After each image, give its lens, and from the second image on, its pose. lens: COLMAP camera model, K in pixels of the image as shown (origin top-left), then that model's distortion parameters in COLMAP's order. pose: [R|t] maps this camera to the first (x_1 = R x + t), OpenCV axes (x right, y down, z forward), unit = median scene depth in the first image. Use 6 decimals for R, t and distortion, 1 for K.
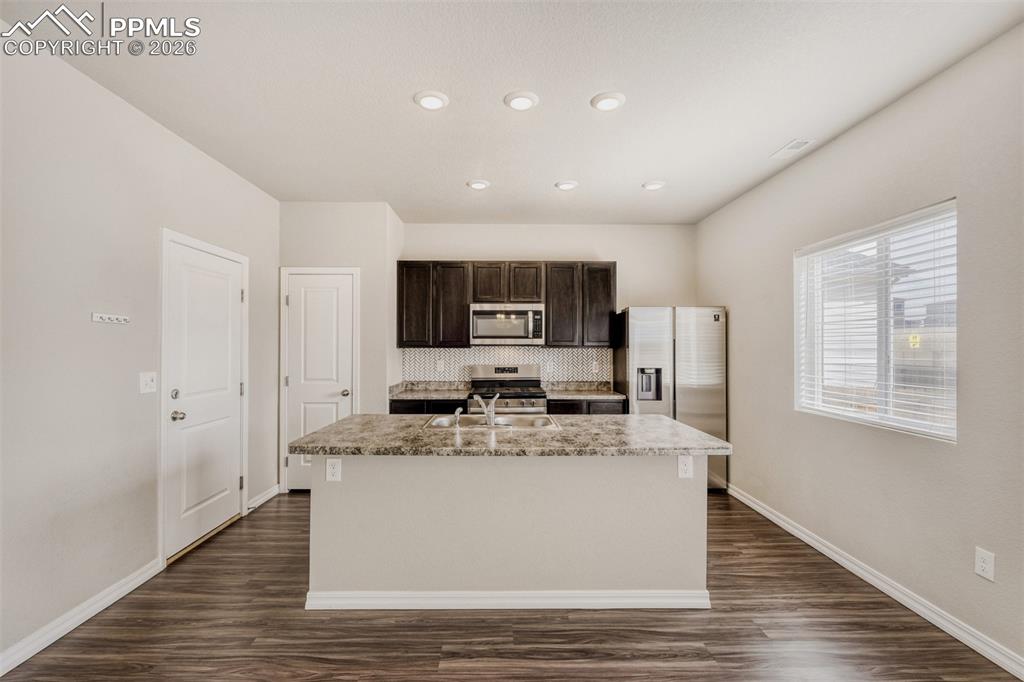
lens RADIAL K [[457.7, 0, 510.0], [0, 457.7, 351.1], [0, 0, 1]] dist [-0.000609, 0.000077]
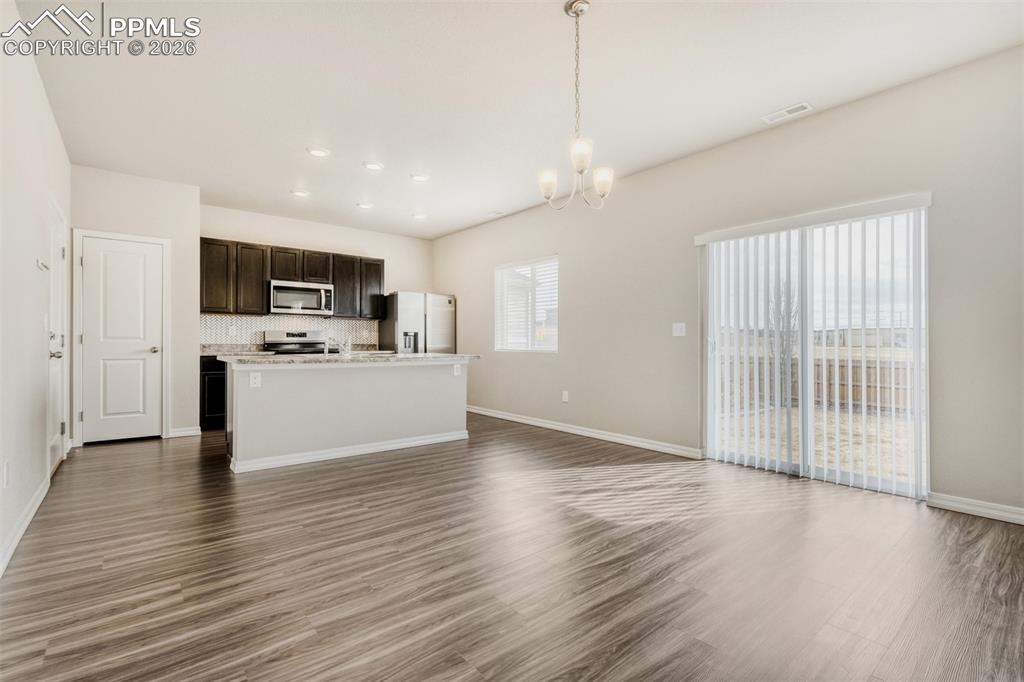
lens RADIAL K [[457.7, 0, 512.3], [0, 457.7, 342.3], [0, 0, 1]] dist [-0.000609, 0.000077]
pose [[0.774044, -0.000141, 0.633132, -0.391271], [0.004645, 0.999974, -0.005456, 0.080167], [-0.633115, 0.007164, 0.774024, -0.393048]]
